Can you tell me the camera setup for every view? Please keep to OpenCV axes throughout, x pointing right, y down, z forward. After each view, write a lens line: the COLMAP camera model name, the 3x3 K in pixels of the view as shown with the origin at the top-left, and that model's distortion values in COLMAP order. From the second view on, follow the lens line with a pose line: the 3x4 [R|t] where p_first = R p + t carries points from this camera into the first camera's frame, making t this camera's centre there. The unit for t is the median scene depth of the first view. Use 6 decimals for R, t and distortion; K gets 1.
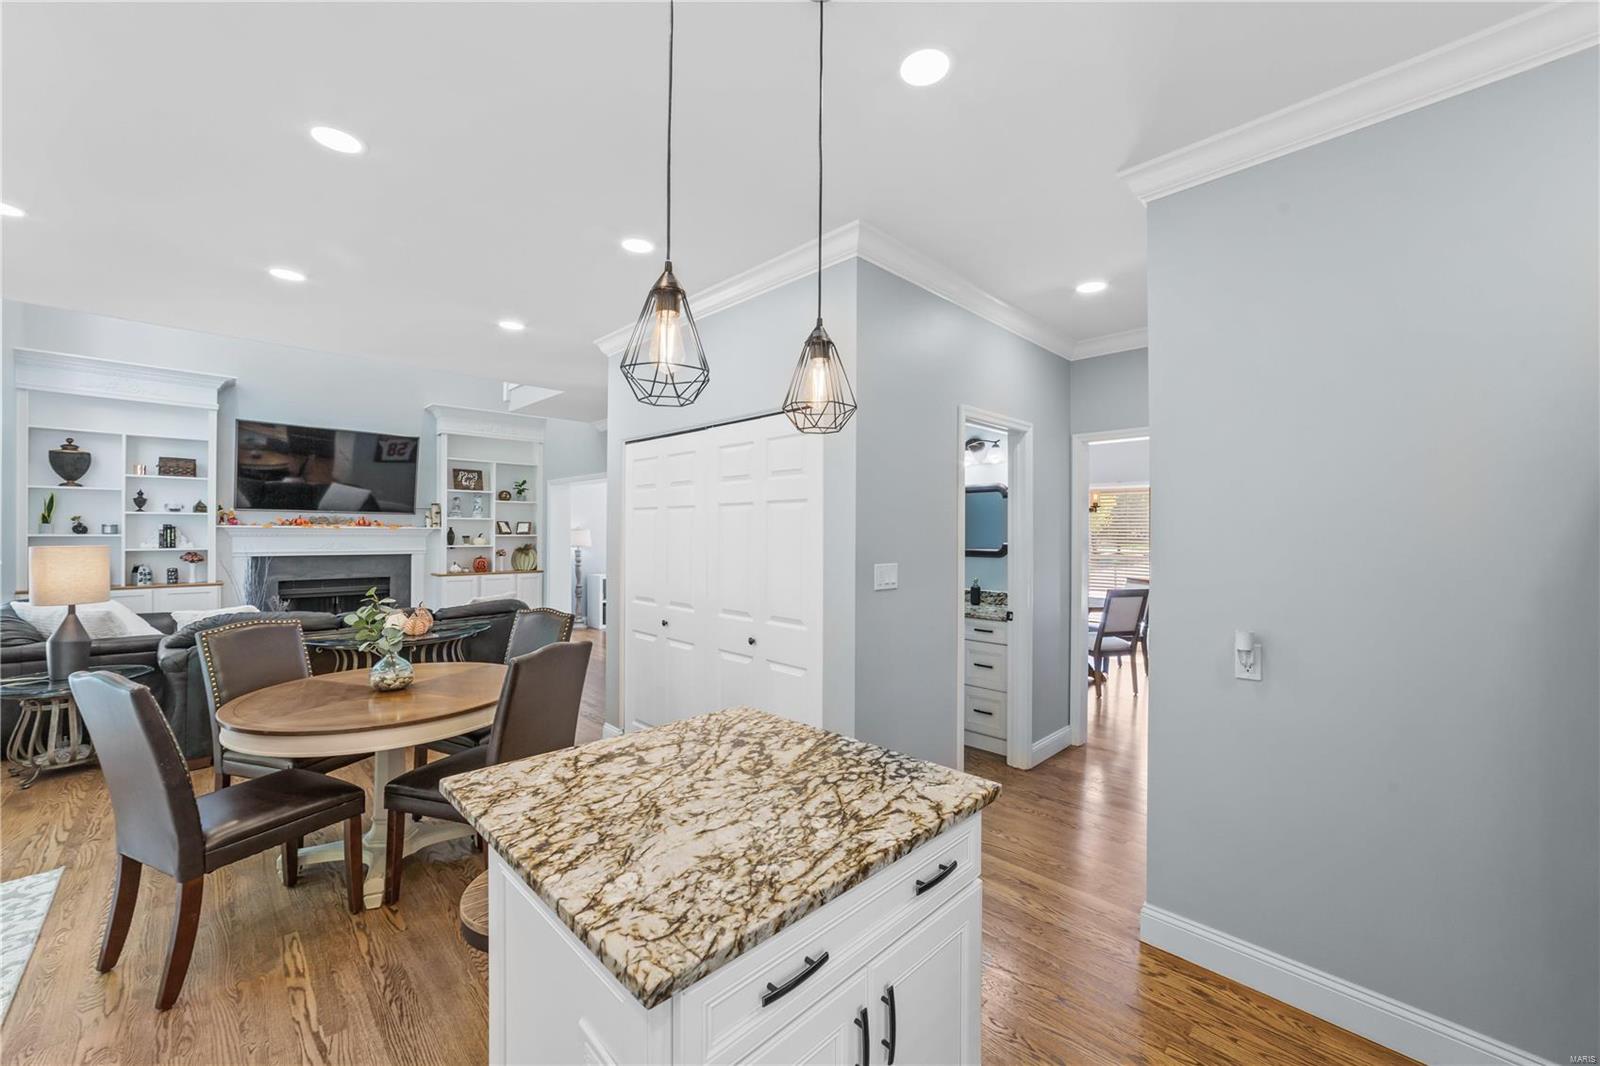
lens RADIAL K [[625.5, 0, 799.6], [0, 625.5, 538.0], [0, 0, 1]] dist [-0.025983, 0.008562]
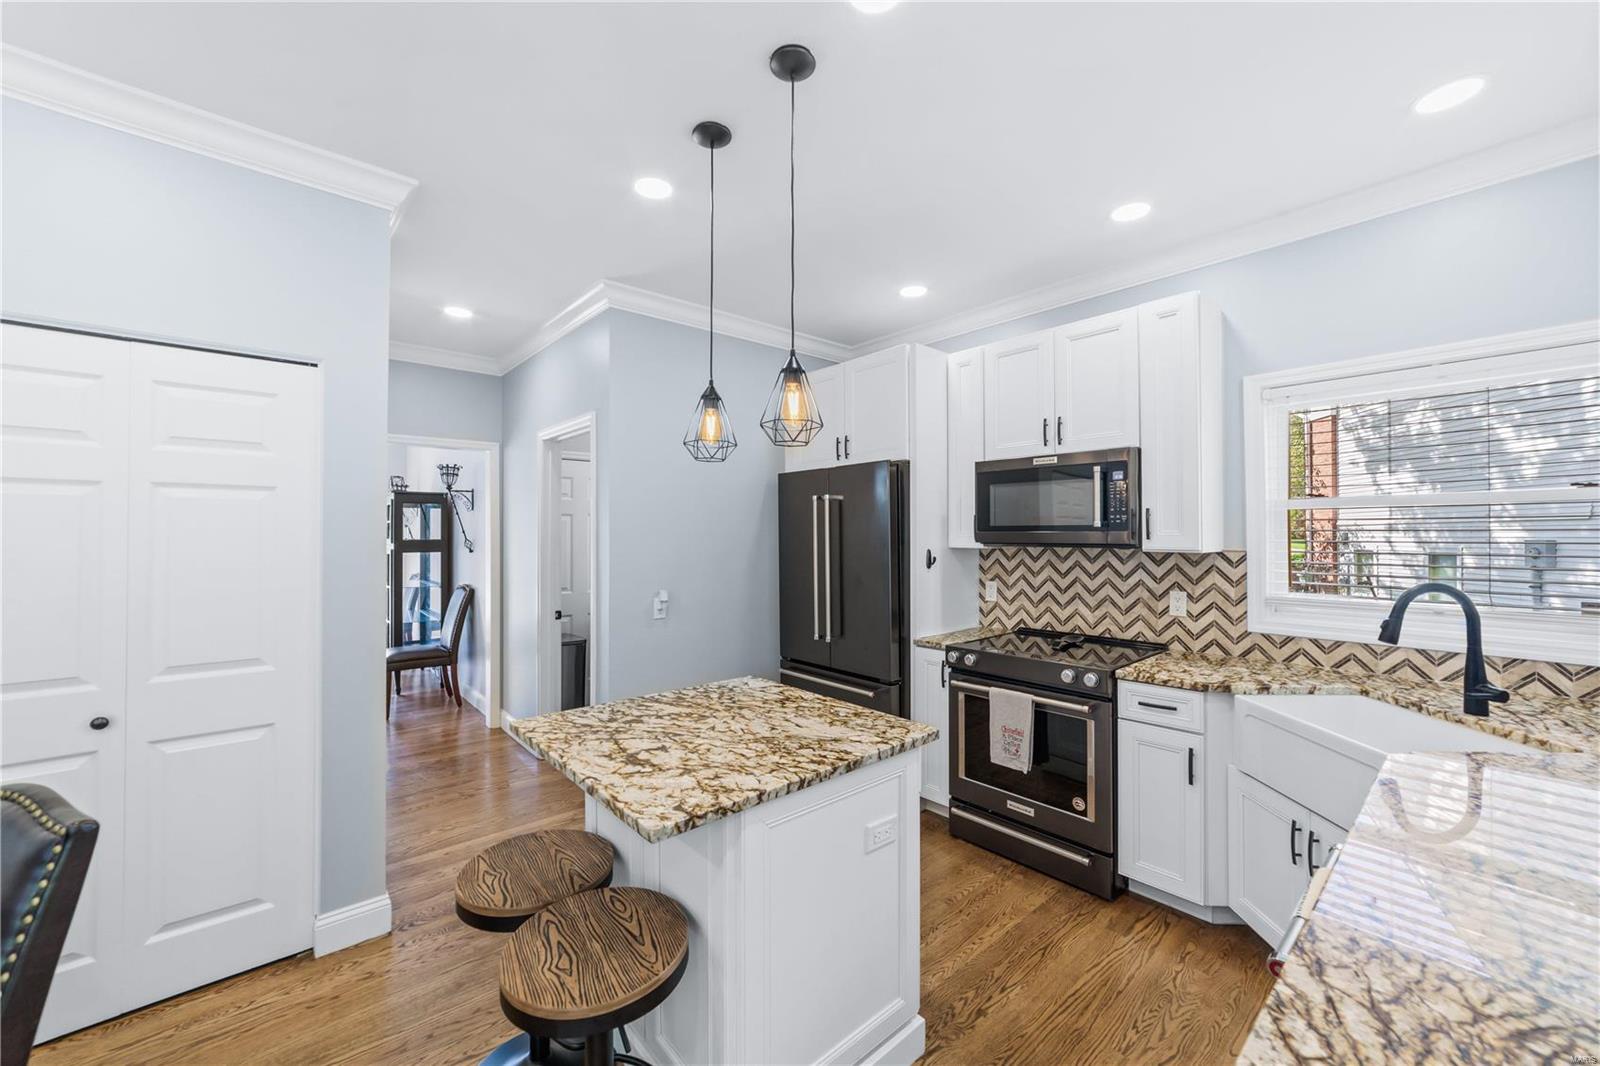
lens RADIAL K [[613.5, 0, 805.5], [0, 613.5, 529.5], [0, 0, 1]] dist [-0.024094, 0.008117]
pose [[0.048906, 0.003836, 0.998796, -0.315178], [0.009082, 0.999950, -0.004285, -0.002310], [-0.998762, 0.009280, 0.048868, 0.169285]]
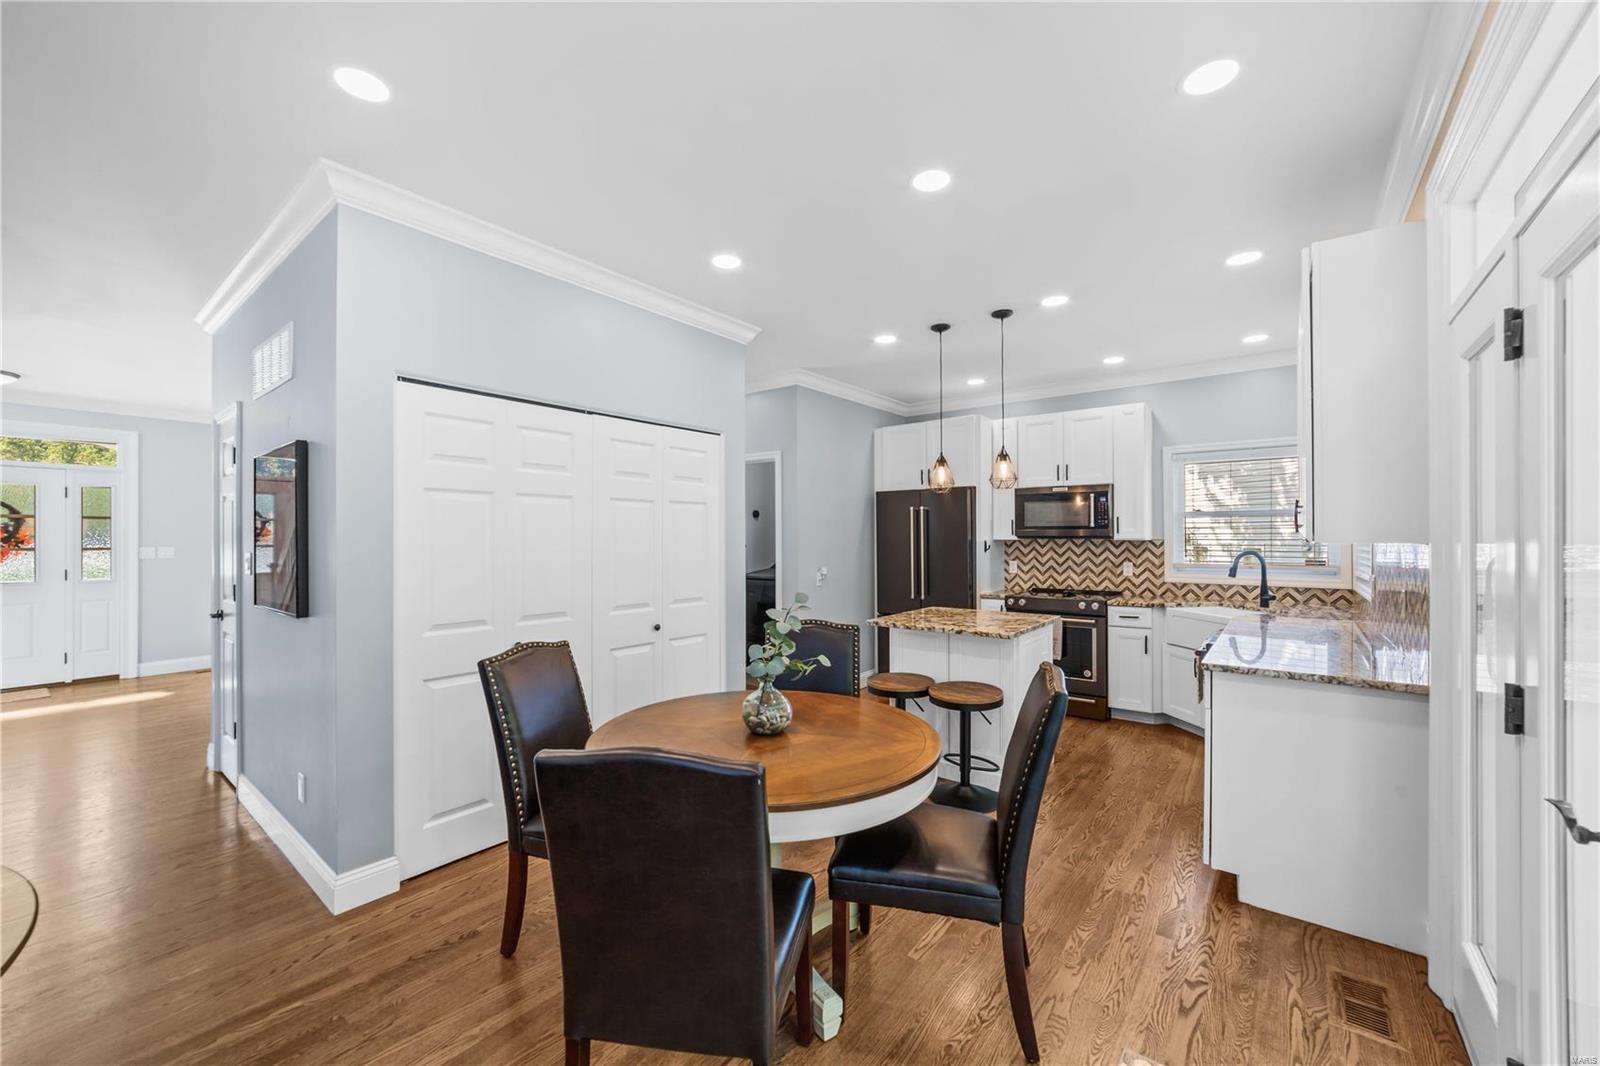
lens RADIAL K [[625.5, 0, 799.6], [0, 625.5, 538.0], [0, 0, 1]] dist [-0.025983, 0.008562]
pose [[-0.133877, -0.004649, 0.990987, -0.612171], [0.009284, 0.999939, 0.005945, 0.002058], [-0.990954, 0.009996, -0.133826, 0.457107]]
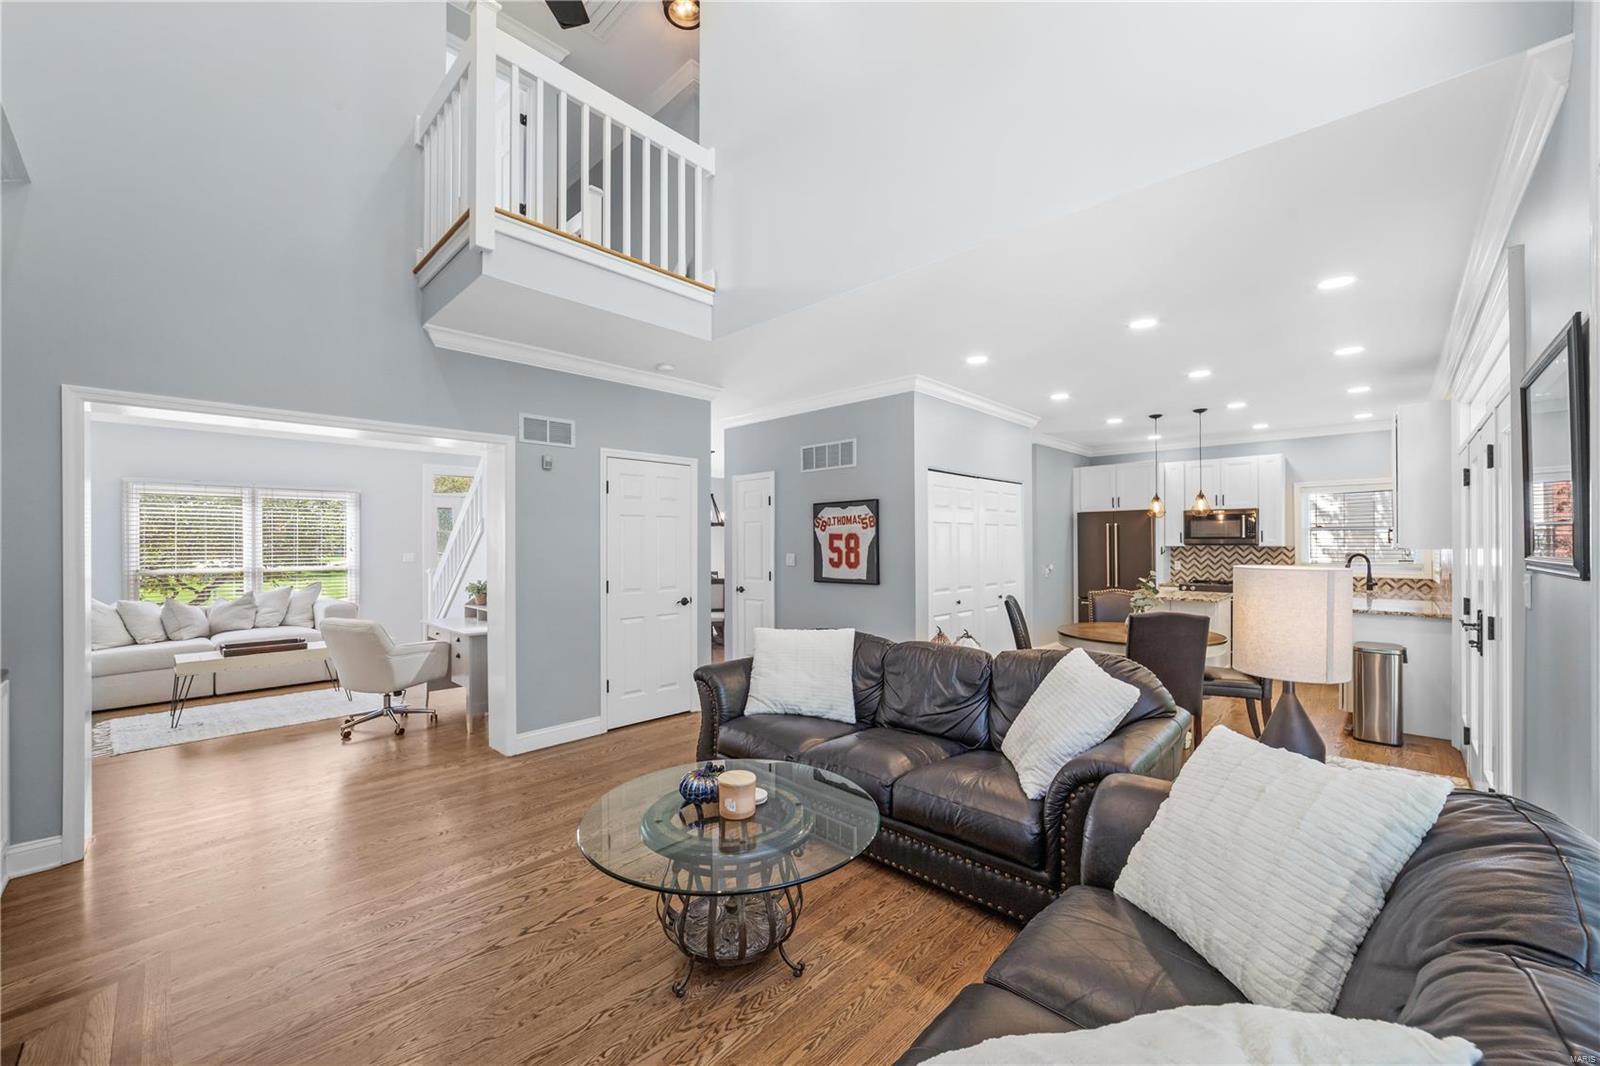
lens RADIAL K [[618.4, 0, 804.3], [0, 618.4, 541.5], [0, 0, 1]] dist [-0.014450, 0.000060]
pose [[-0.037371, -0.001170, 0.999301, -0.995237], [0.011715, 0.999930, 0.001609, -0.007882], [-0.999233, 0.011767, -0.037355, 0.844775]]
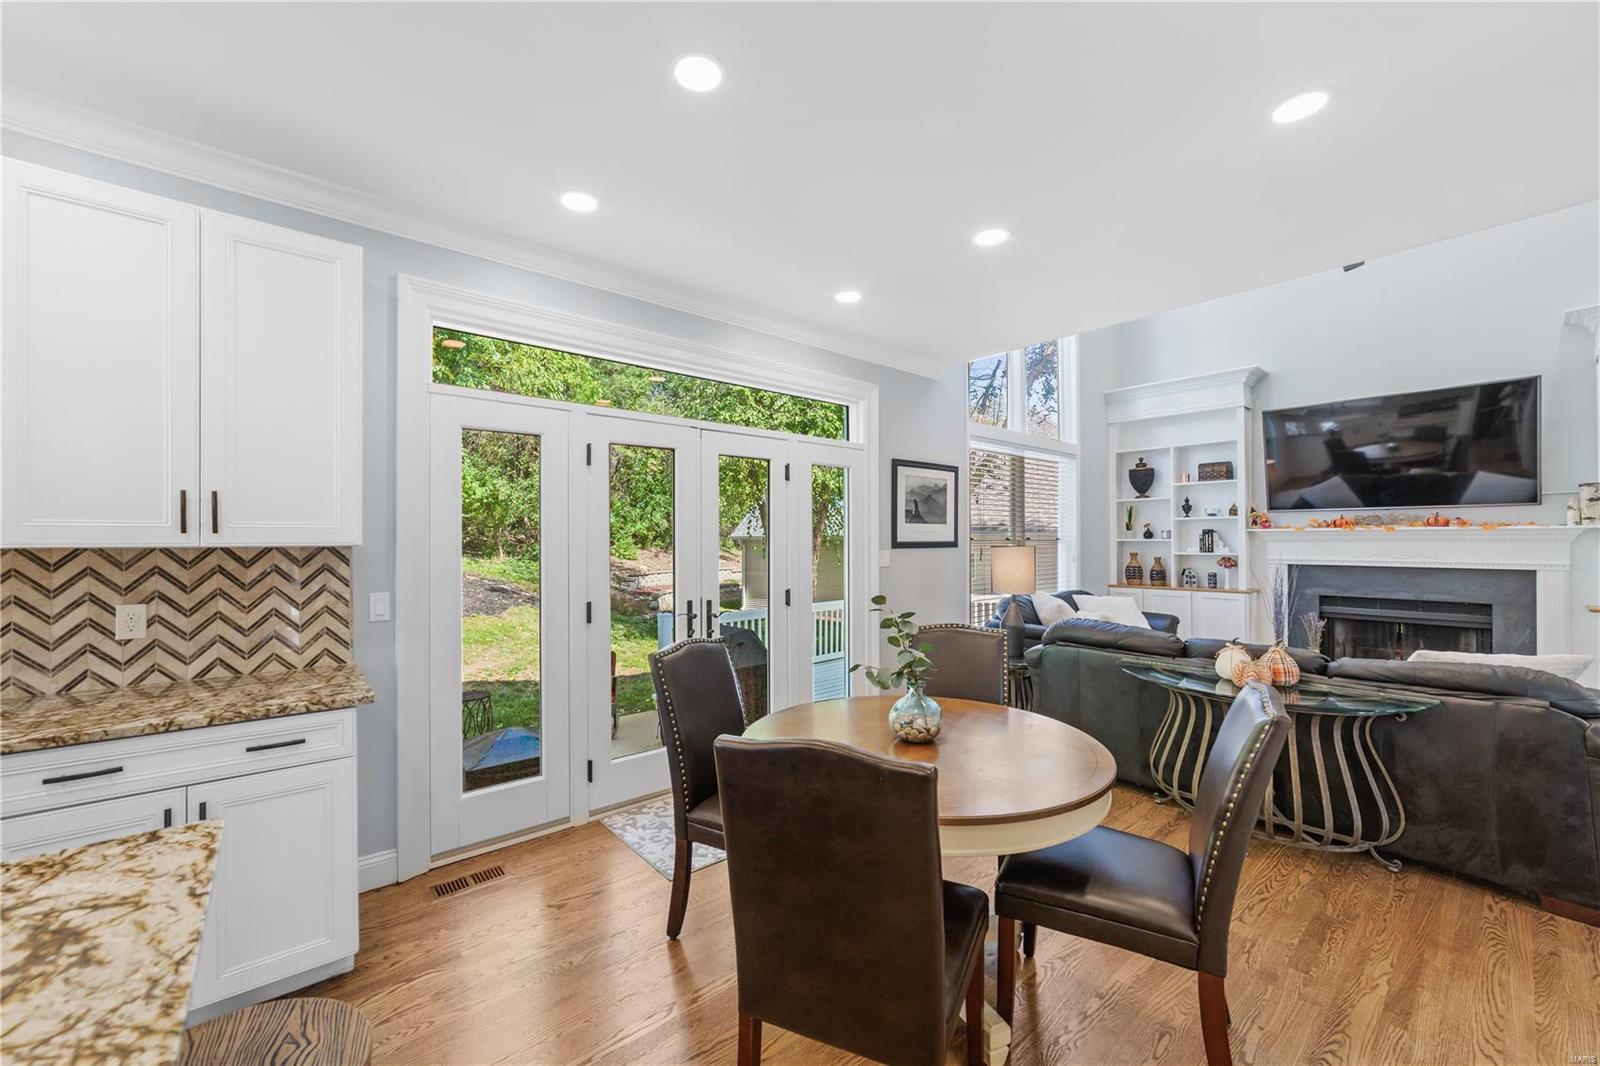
lens RADIAL K [[625.5, 0, 799.6], [0, 625.5, 538.0], [0, 0, 1]] dist [-0.025983, 0.008562]
pose [[-0.074752, -0.010001, -0.997152, 0.035254], [-0.008113, 0.999923, -0.009420, 0.007415], [0.997169, 0.007385, -0.074827, 0.406229]]
